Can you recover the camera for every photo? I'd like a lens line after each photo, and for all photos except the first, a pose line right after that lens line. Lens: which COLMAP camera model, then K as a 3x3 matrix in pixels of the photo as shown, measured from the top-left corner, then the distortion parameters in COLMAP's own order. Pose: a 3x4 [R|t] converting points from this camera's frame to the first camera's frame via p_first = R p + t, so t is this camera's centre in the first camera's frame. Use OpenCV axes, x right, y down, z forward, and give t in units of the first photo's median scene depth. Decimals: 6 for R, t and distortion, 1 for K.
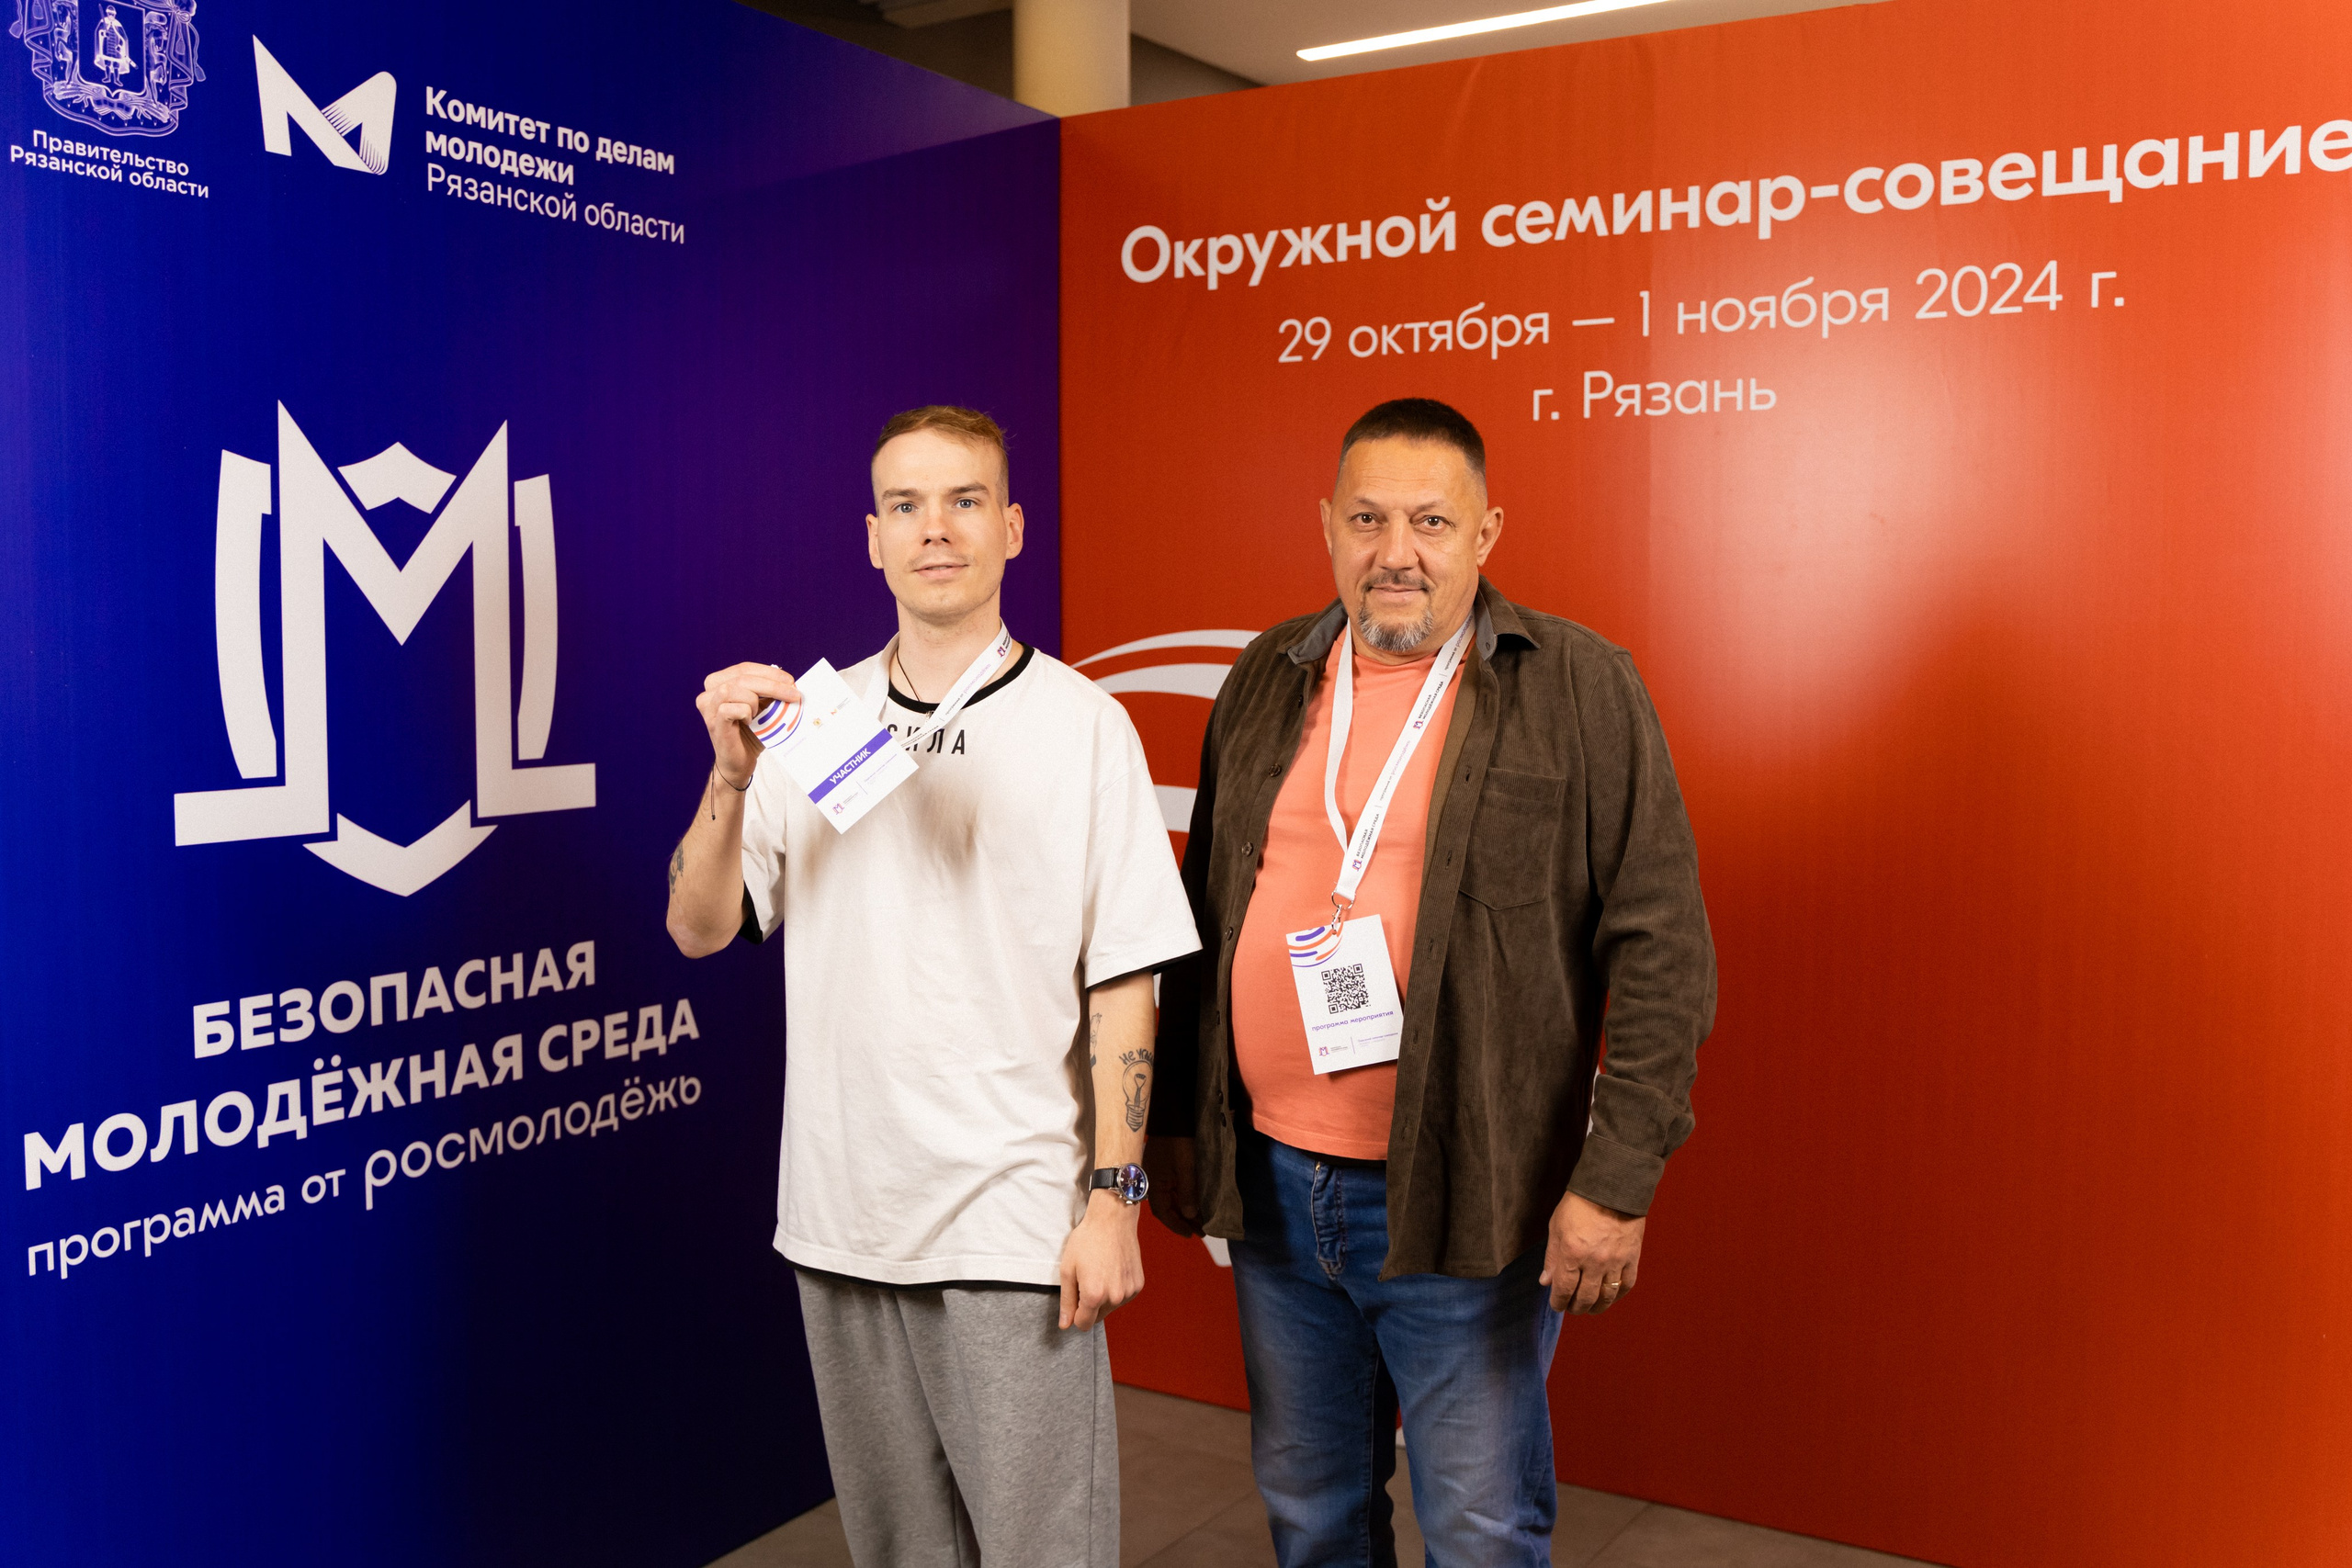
lens RADIAL K [[2115.8, 0, 1124.7], [0, 2115.8, 762.3], [0, 0, 1]] dist [-0.098181, 0.095750]
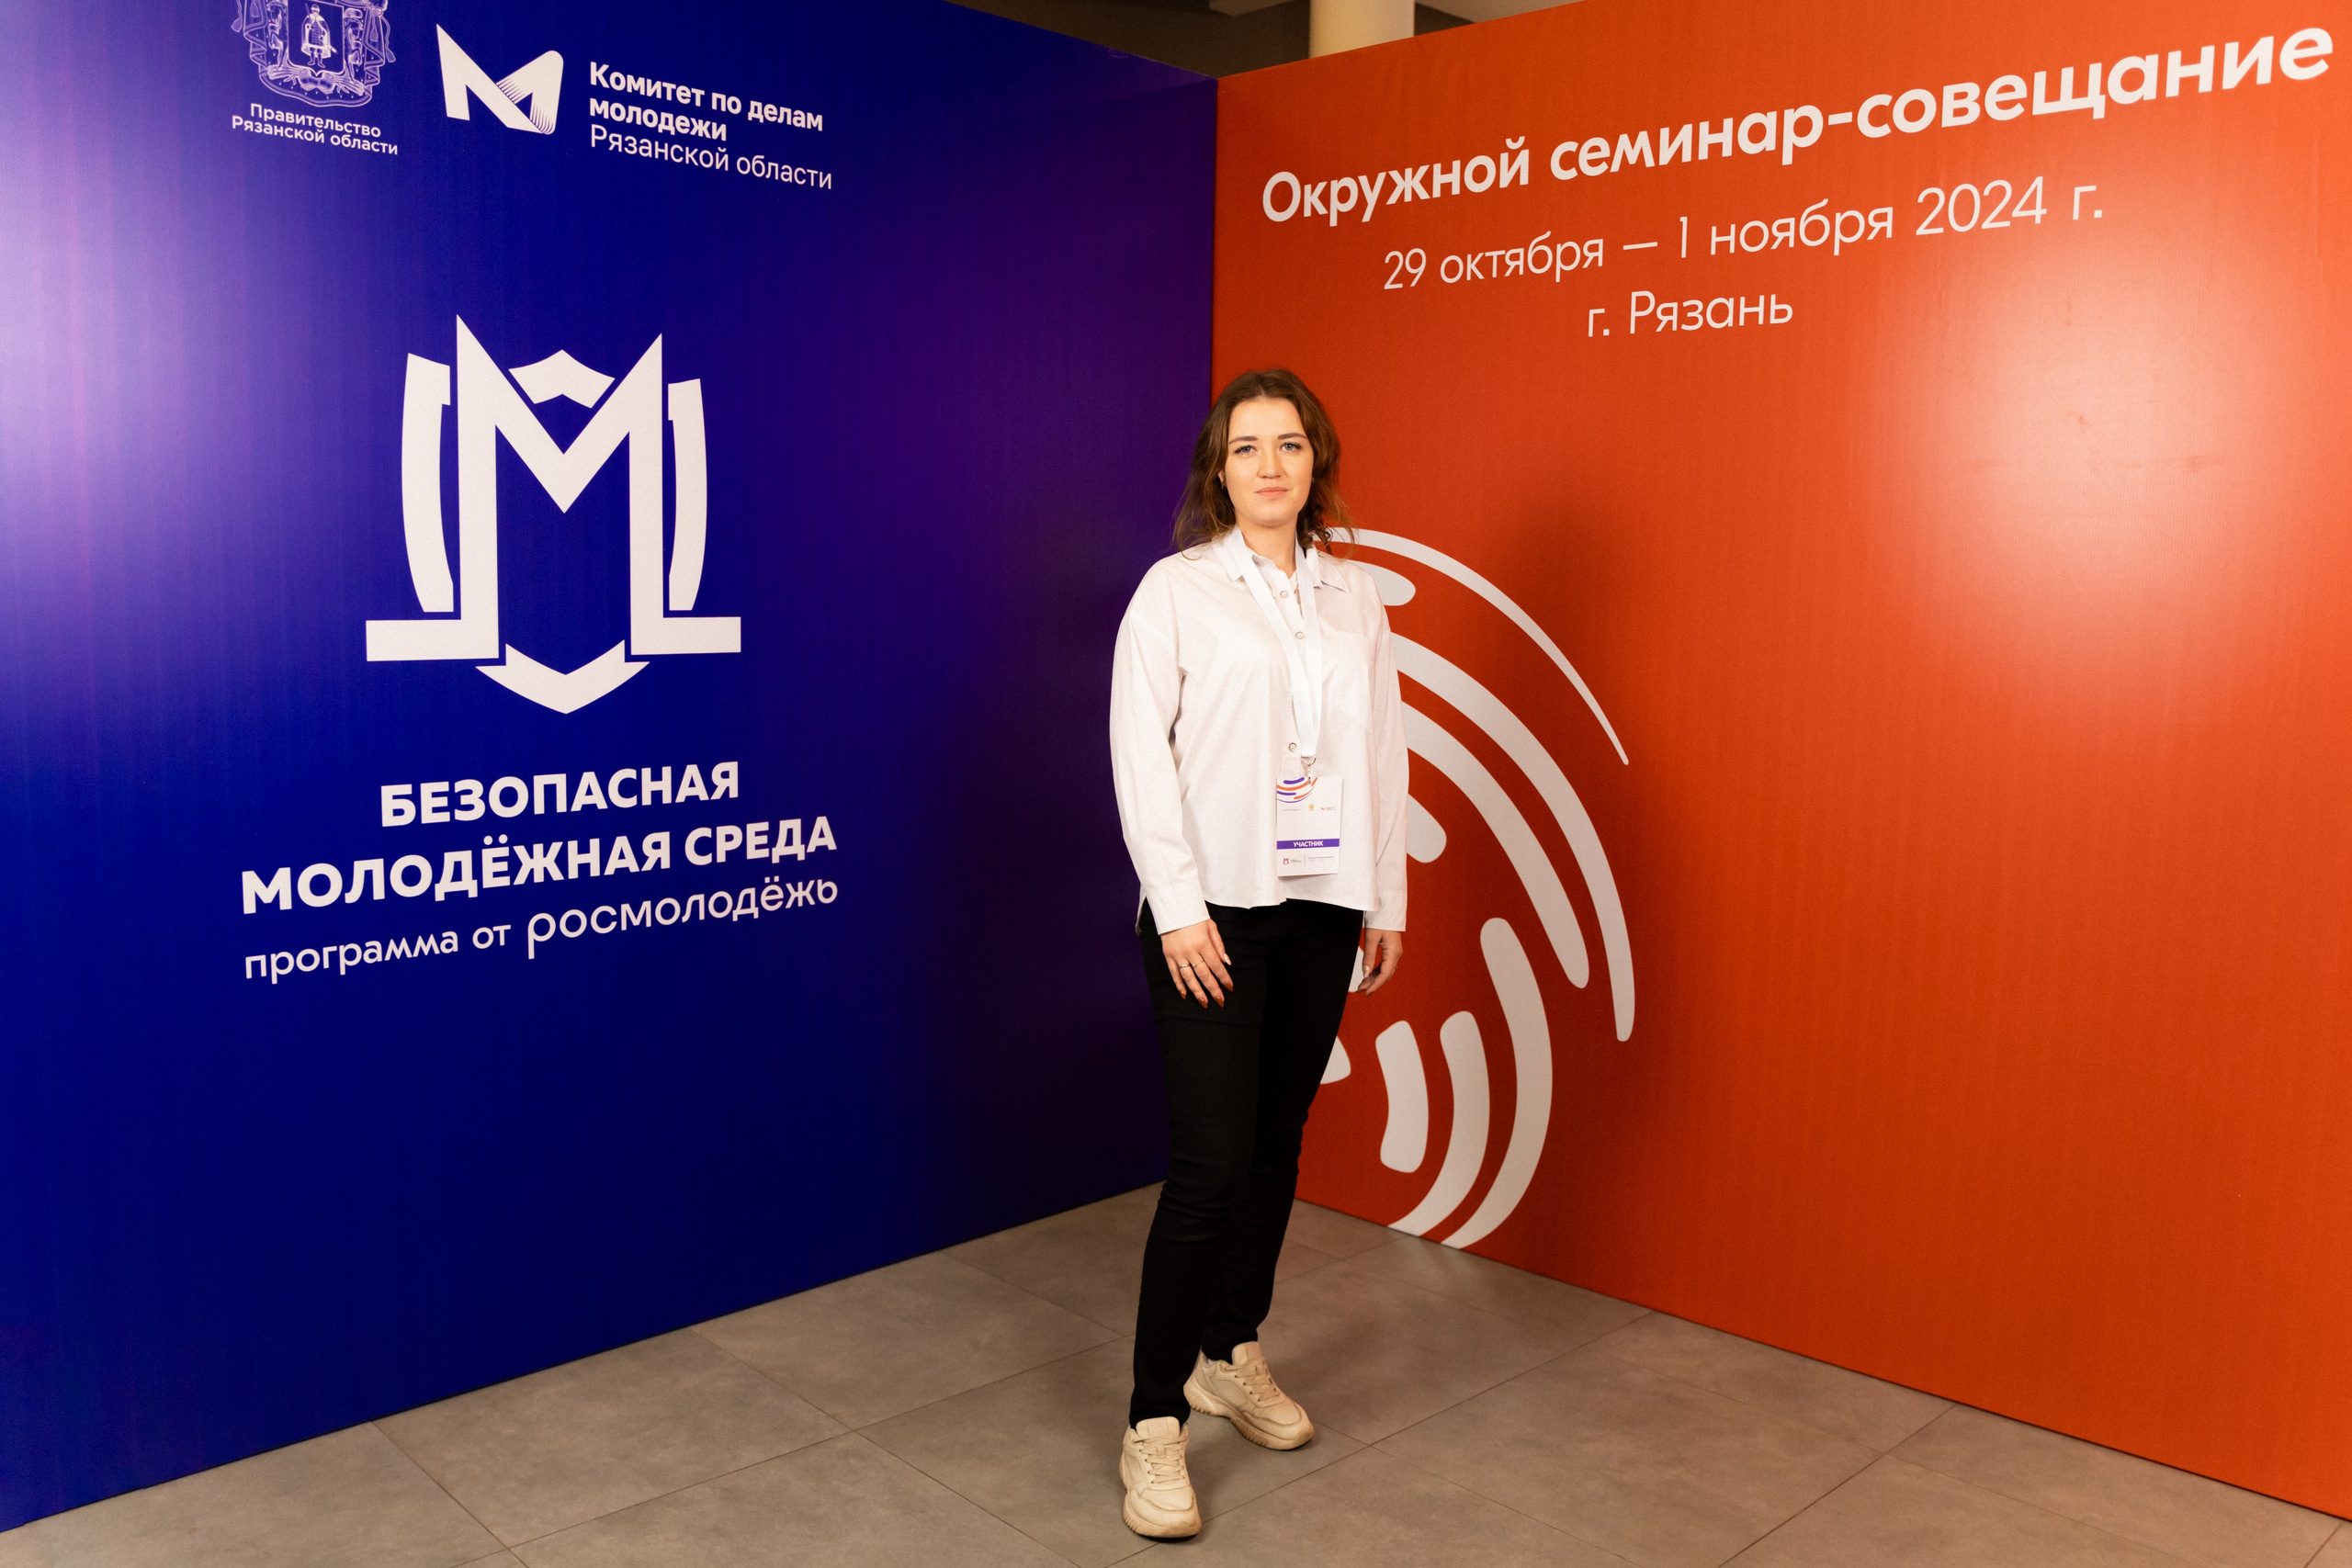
lens RADIAL K [[1899.7, 0, 1176.9], [0, 1899.7, 800.1], [0, 0, 1]] dist [-0.116941, 0.094849]
pose [[0.978350, 0.041510, -0.202749, 0.224473], [-0.030681, 0.997944, 0.056266, 0.037404], [0.204668, -0.048827, 0.977613, -0.027994]]
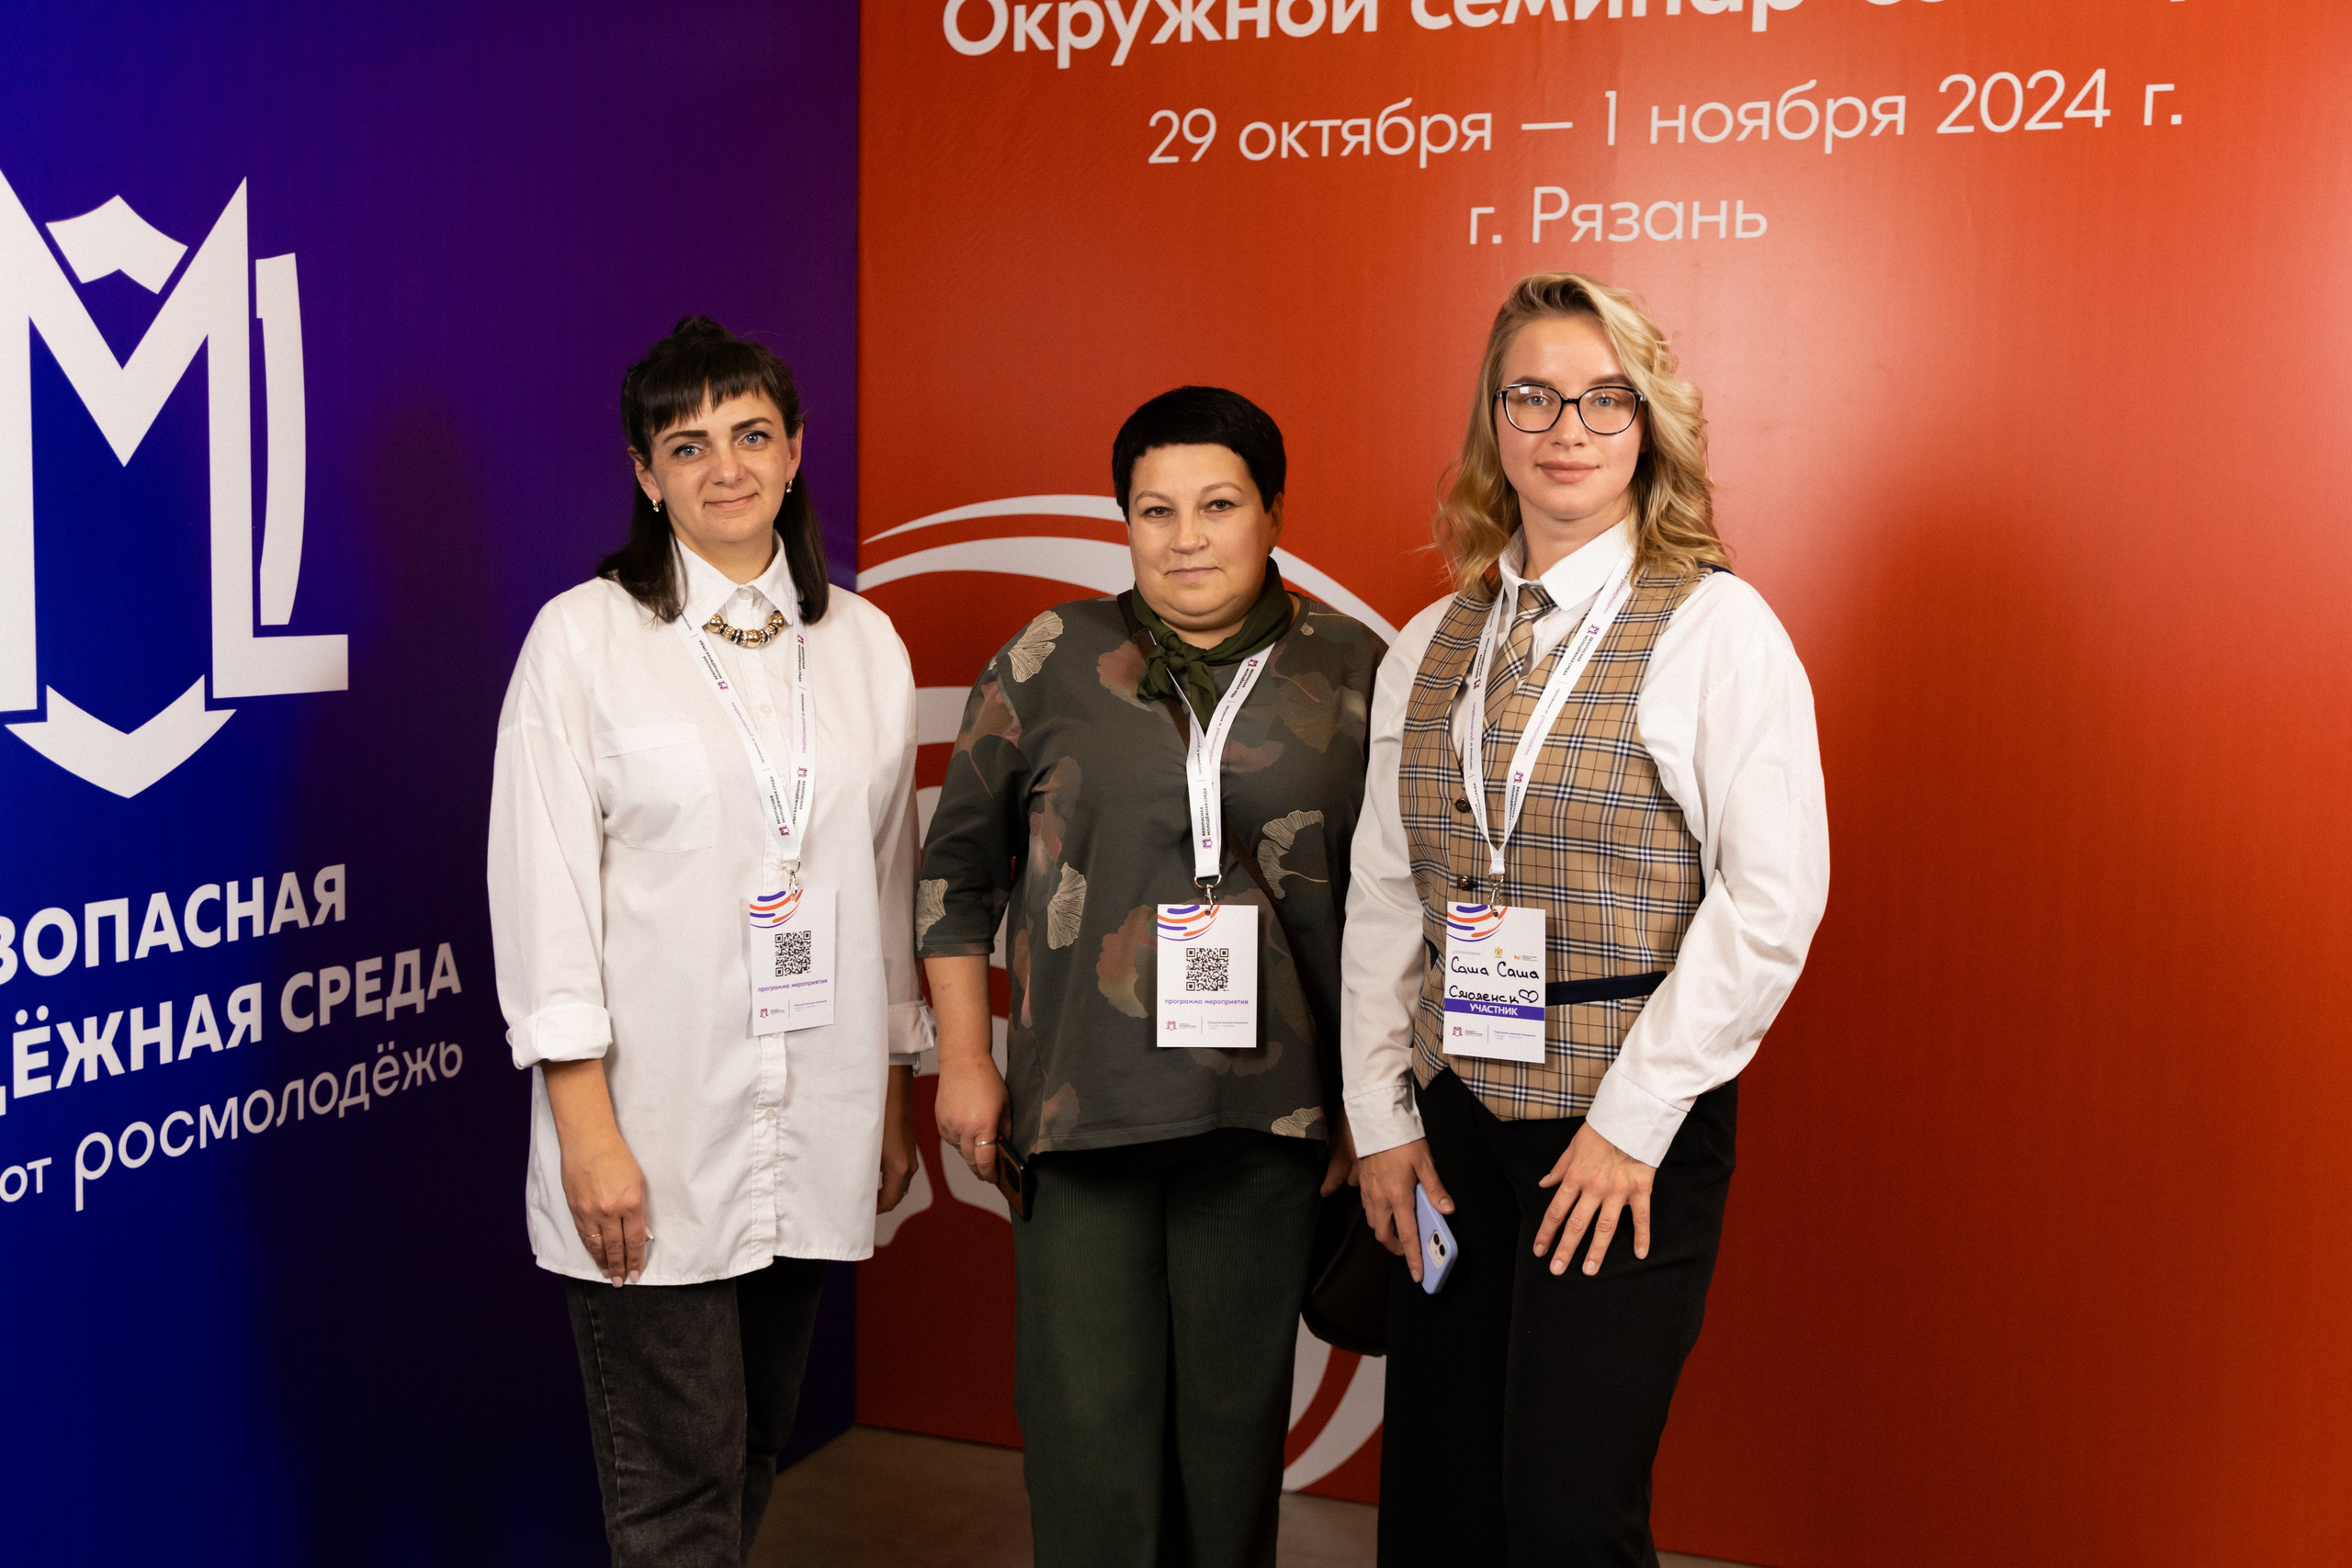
lens RADIAL K [[2697.6, 0, 1158.7], [0, 2697.6, 792.5], [0, 0, 1]] dist [-0.008229, 0.124199]
pose [[0.982465, 0.002139, 0.186434, -0.143872], [-0.007282, 0.999611, 0.026905, 0.029758], [-0.186304, -0.027791, 0.982099, -0.031127]]
